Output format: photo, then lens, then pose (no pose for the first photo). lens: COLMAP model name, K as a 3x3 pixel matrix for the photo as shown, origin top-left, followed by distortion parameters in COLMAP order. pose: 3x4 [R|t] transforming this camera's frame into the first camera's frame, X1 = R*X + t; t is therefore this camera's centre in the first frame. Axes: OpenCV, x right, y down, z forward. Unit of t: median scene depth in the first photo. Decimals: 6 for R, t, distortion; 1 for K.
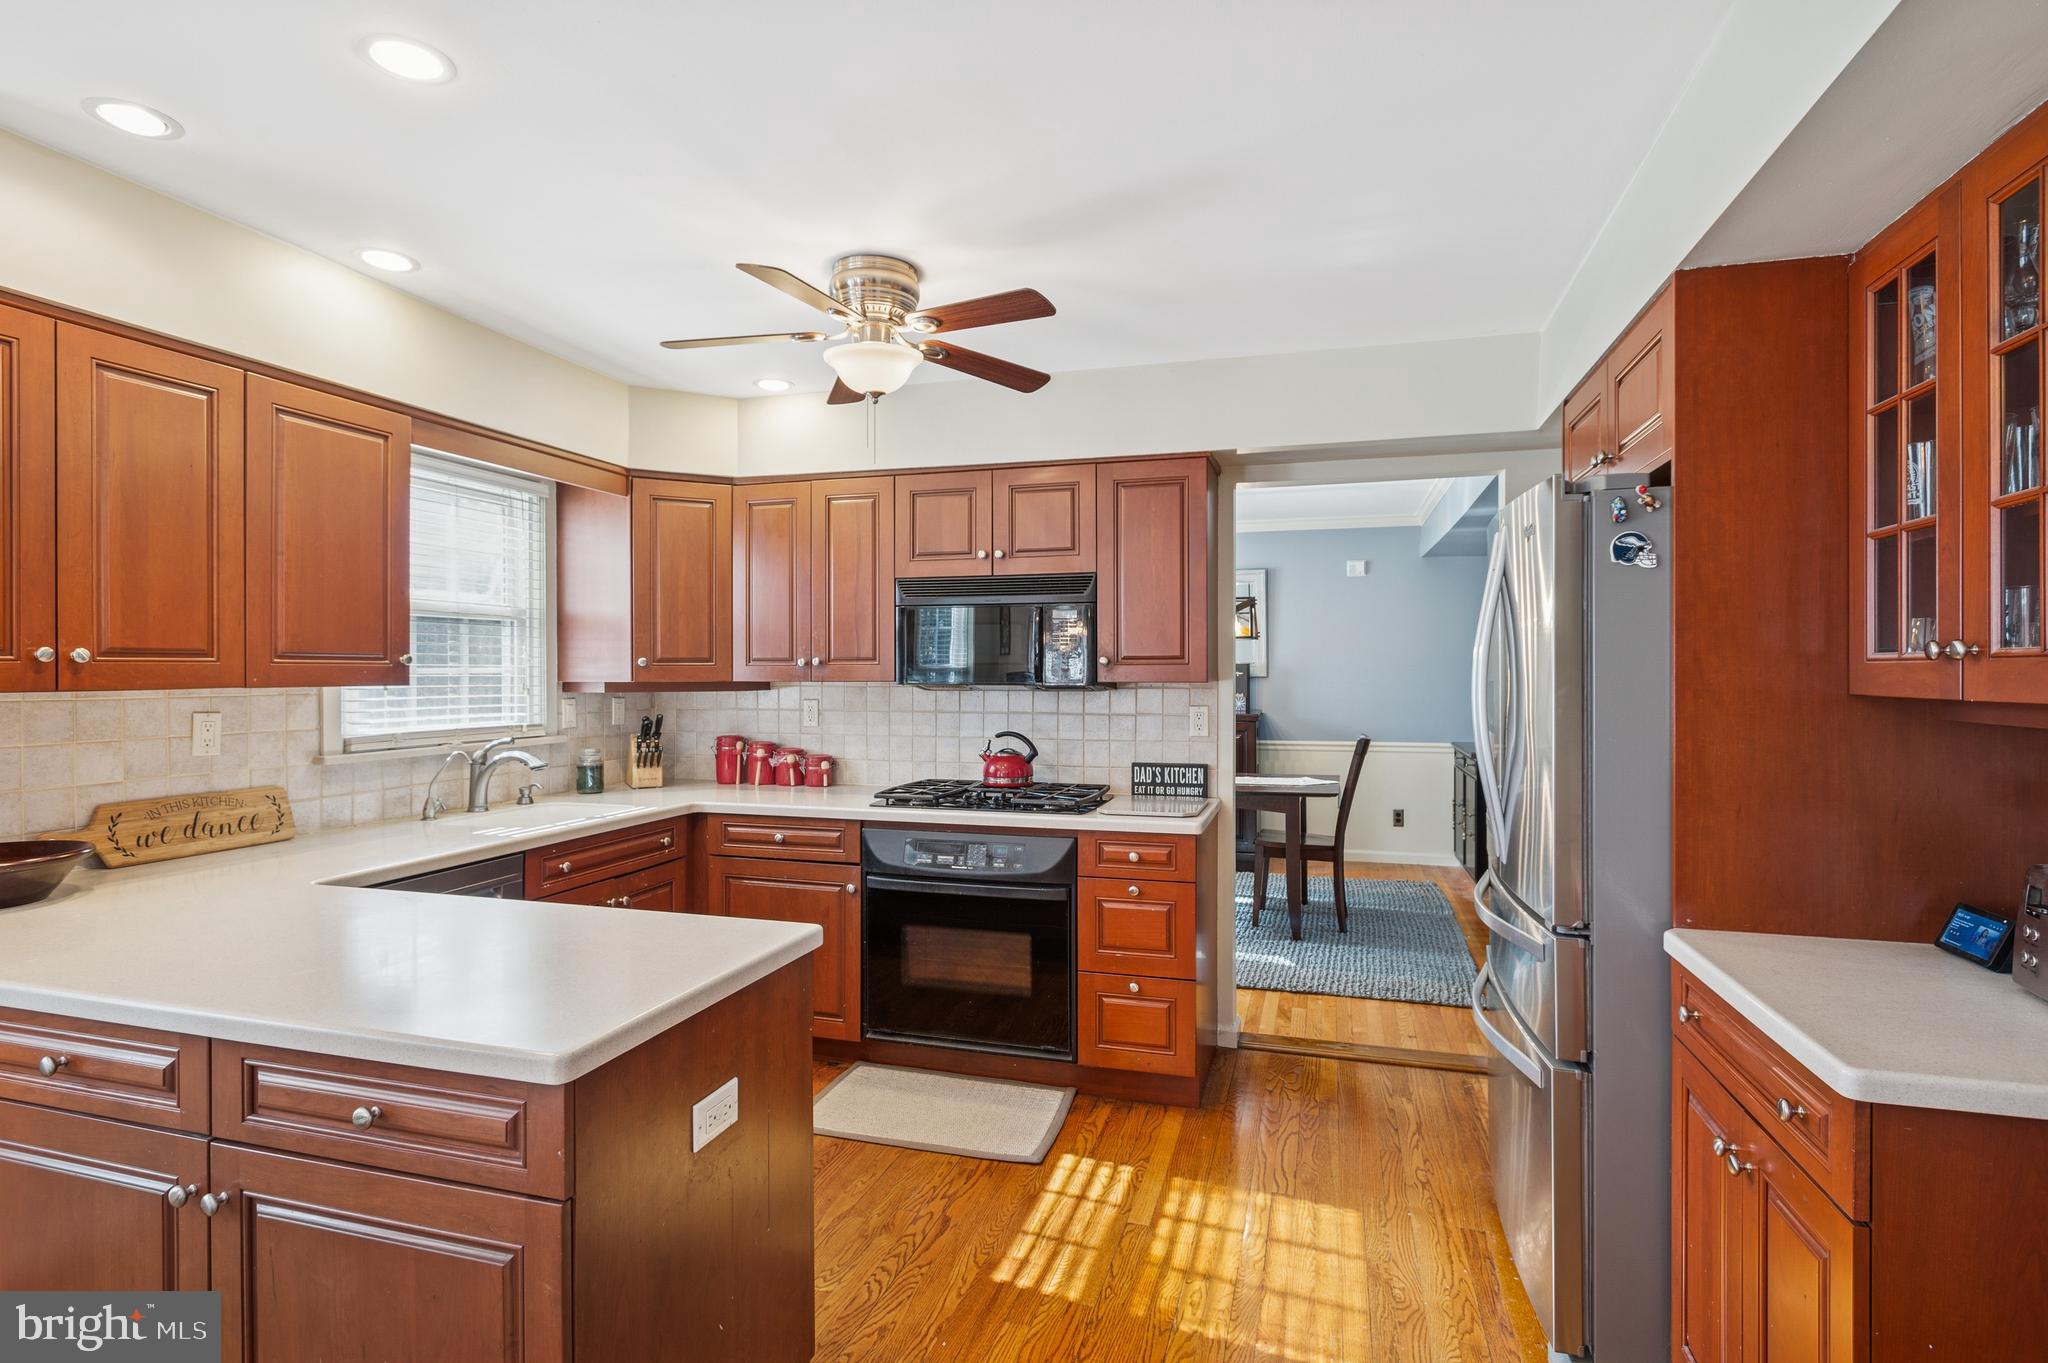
lens RADIAL K [[1022.3, 0, 1036.8], [0, 1022.3, 677.1], [0, 0, 1]] dist [-0.003676, 0.001437]
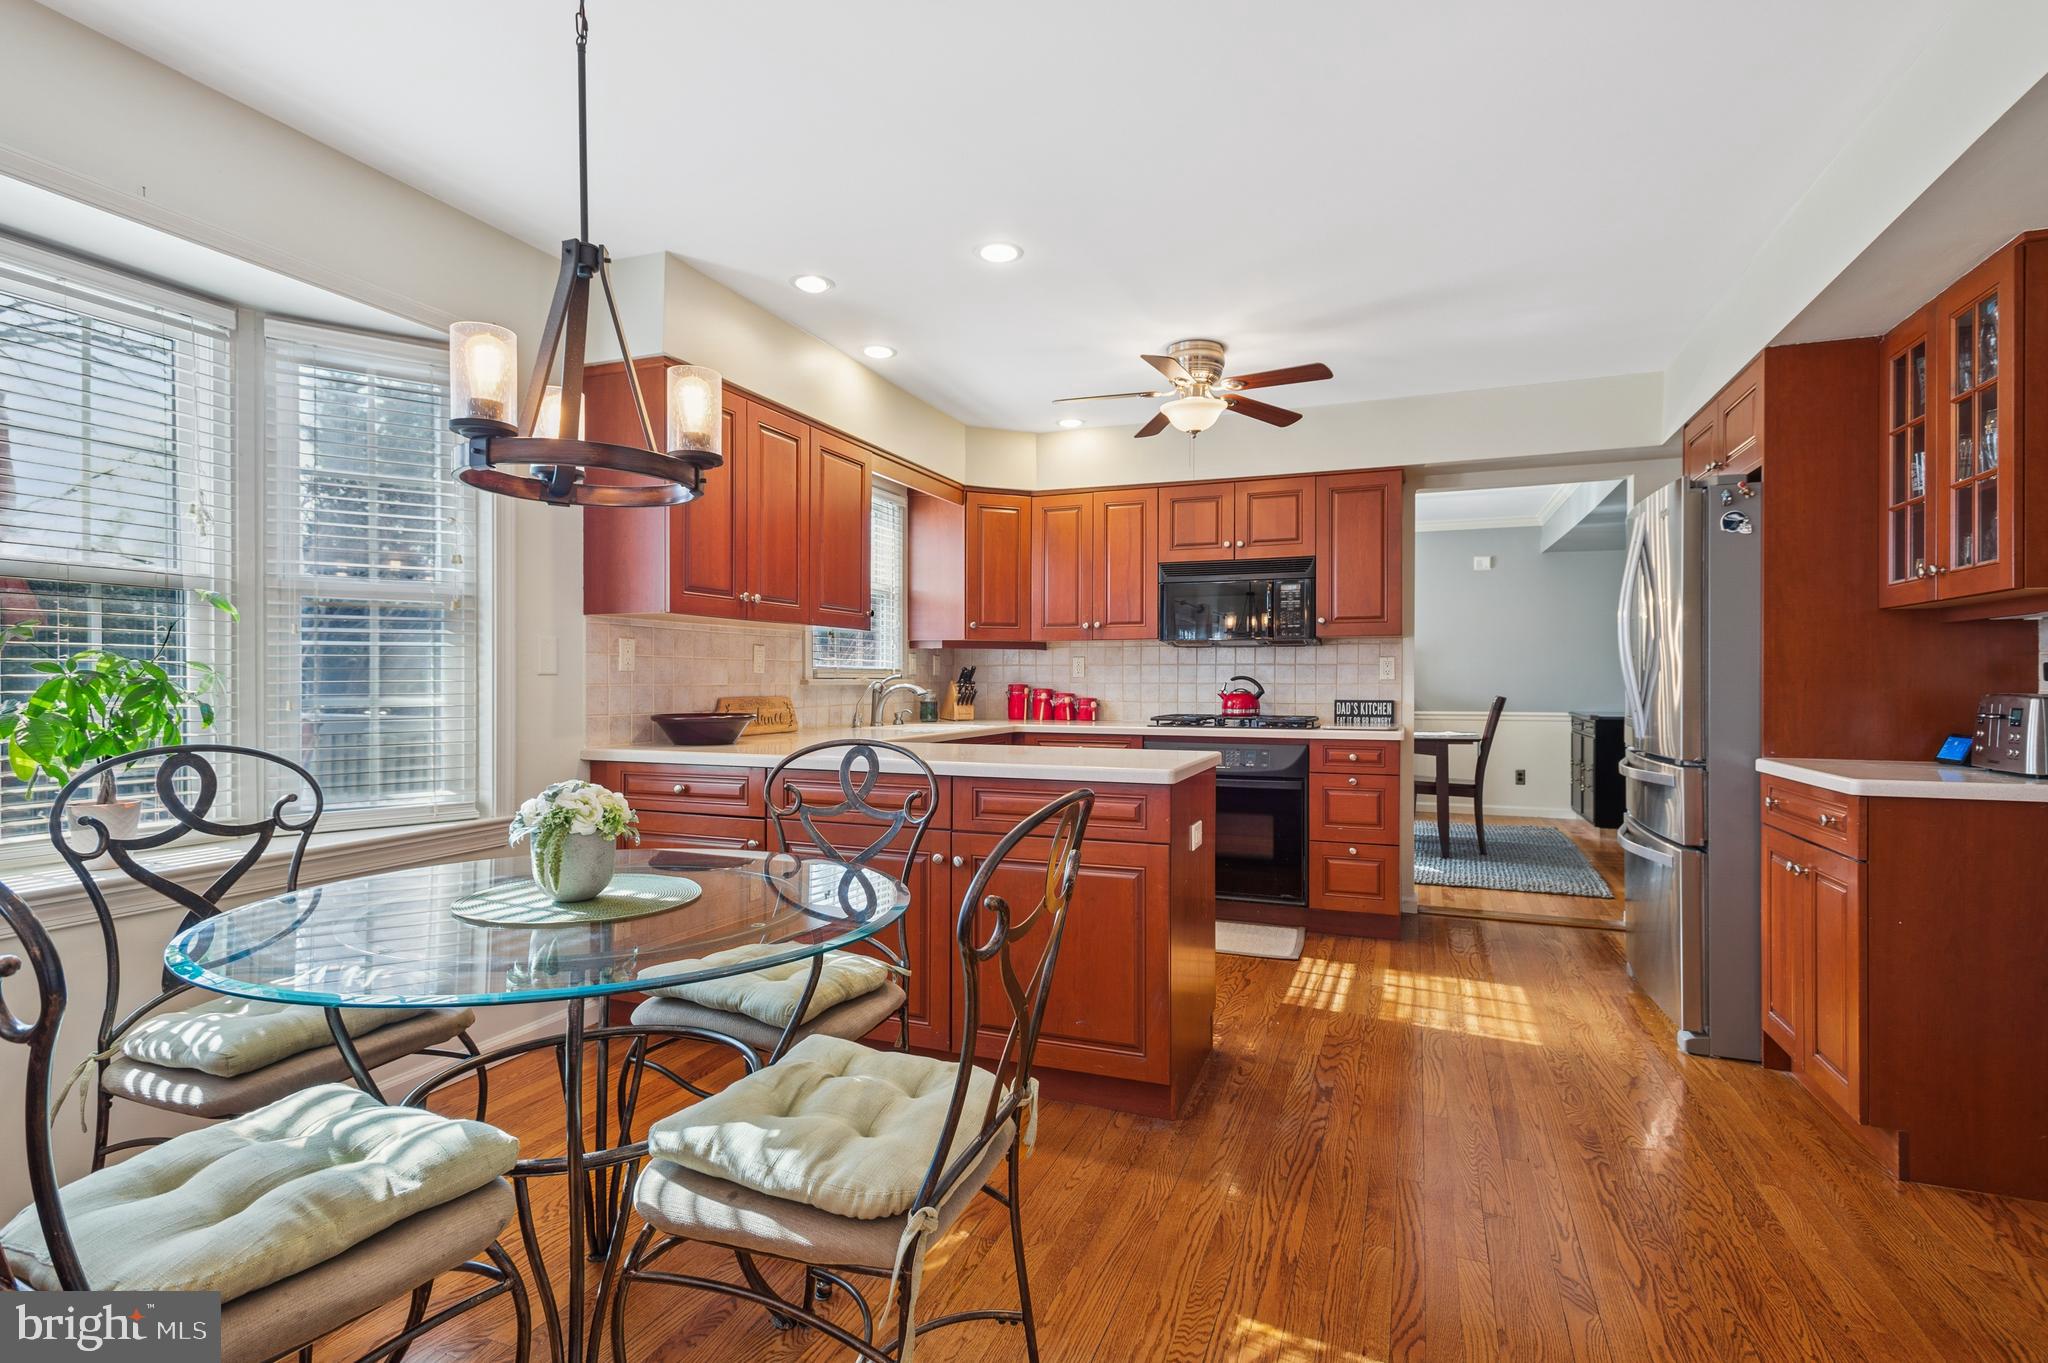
lens RADIAL K [[987.9, 0, 1027.7], [0, 987.9, 684.7], [0, 0, 1]] dist [0.012872, -0.005778]
pose [[0.995793, 0.003004, -0.091582, -0.229788], [-0.003207, 0.999993, -0.002076, 0.082999], [0.091575, 0.002361, 0.995795, -0.395552]]
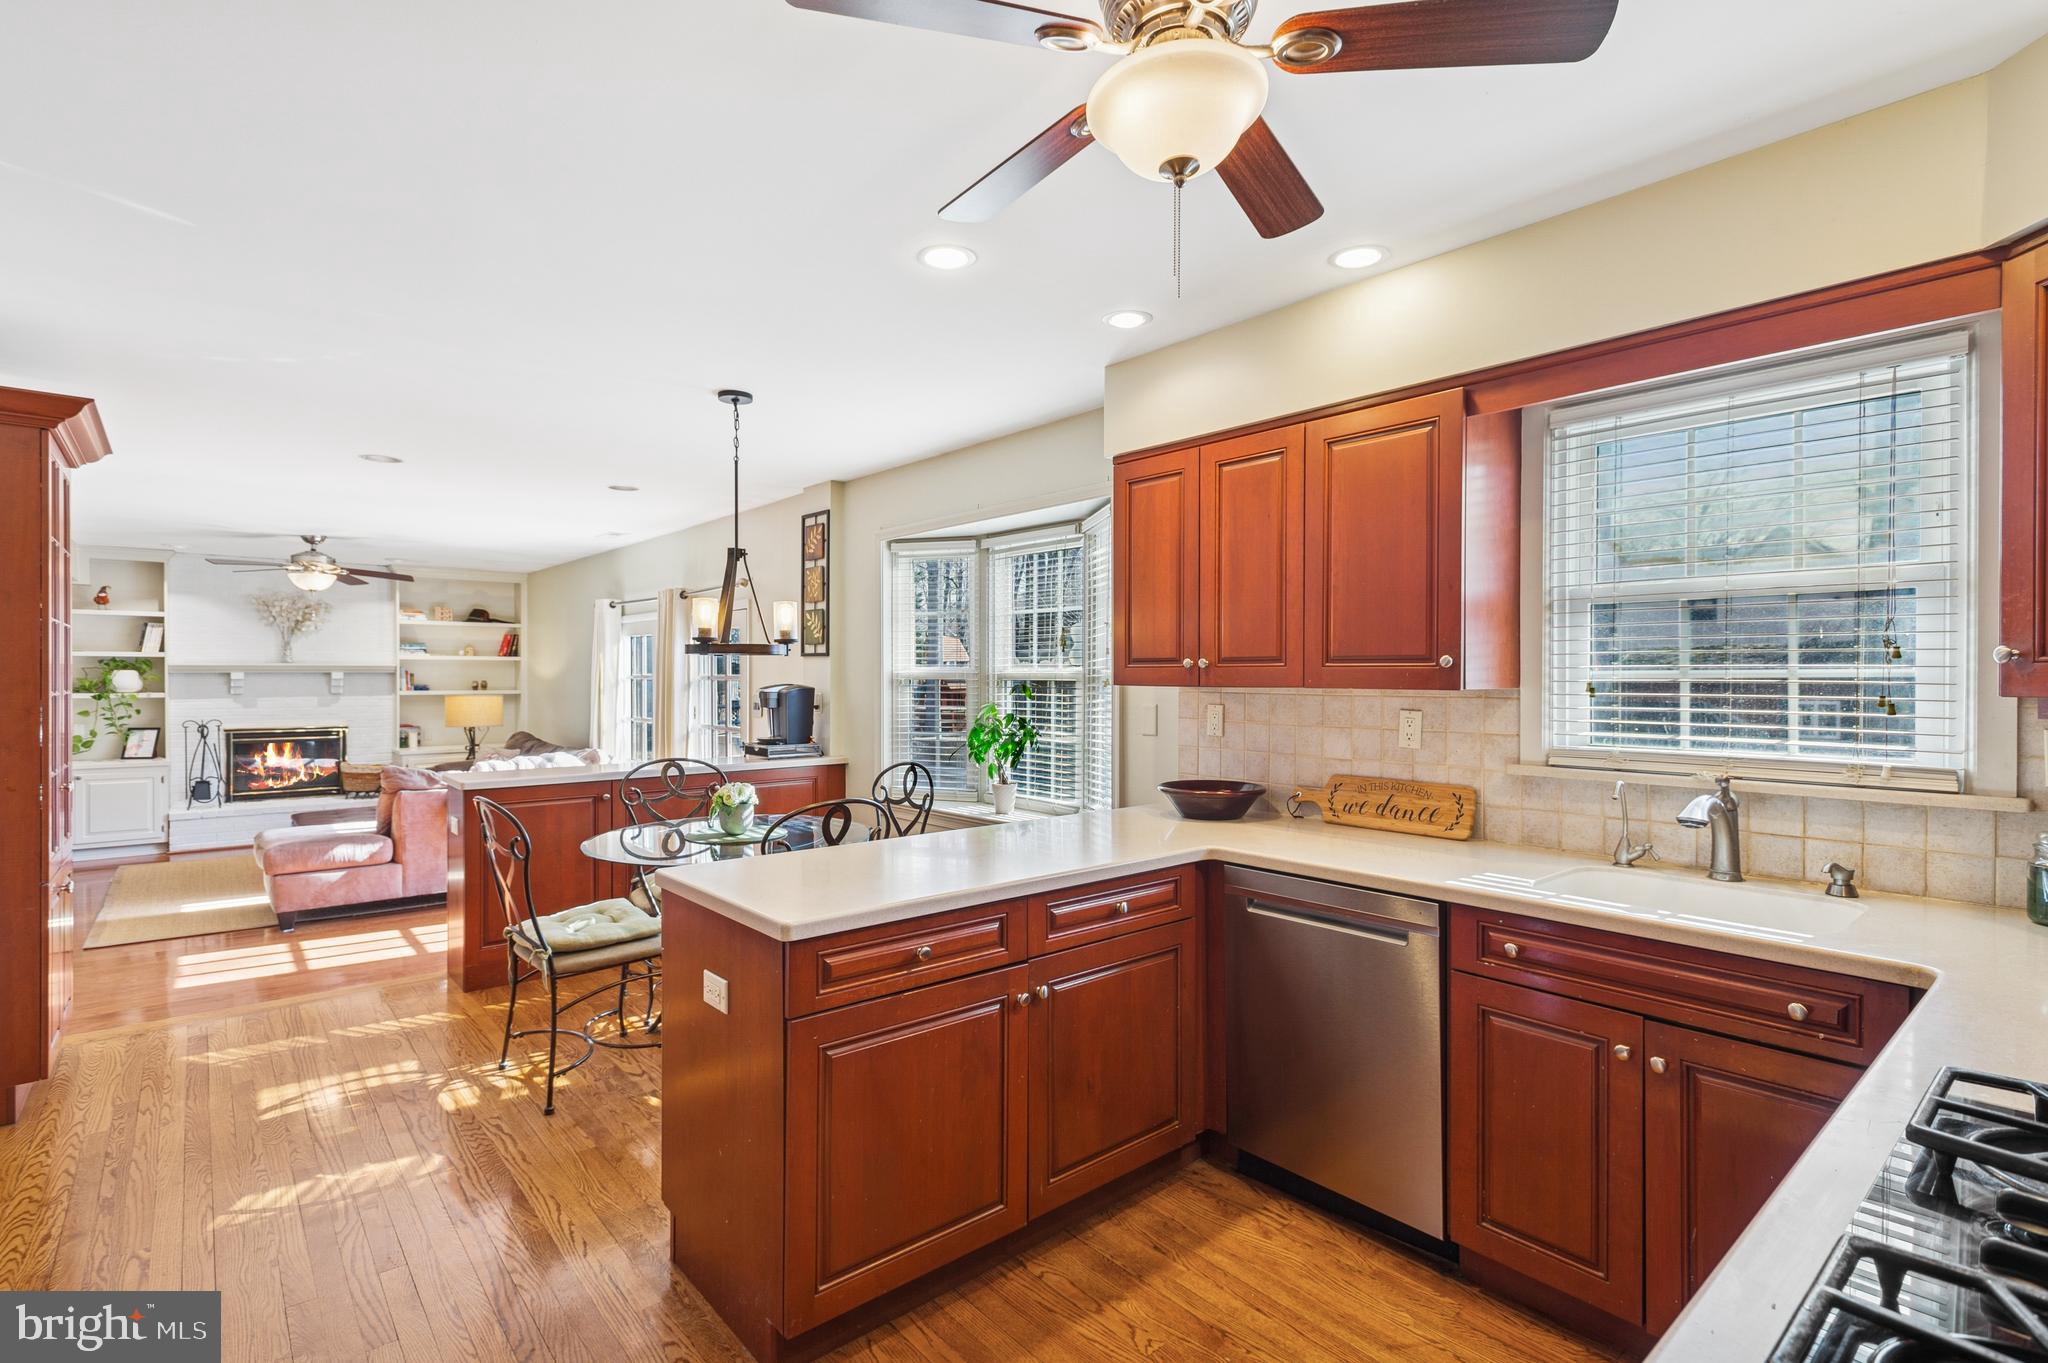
lens RADIAL K [[987.9, 0, 1034.7], [0, 987.9, 680.9], [0, 0, 1]] dist [0.012872, -0.005778]
pose [[-0.549195, 0.004784, -0.835681, 0.288782], [-0.007045, 0.999922, 0.010353, -0.005393], [0.835665, 0.011573, -0.549118, 1.075803]]
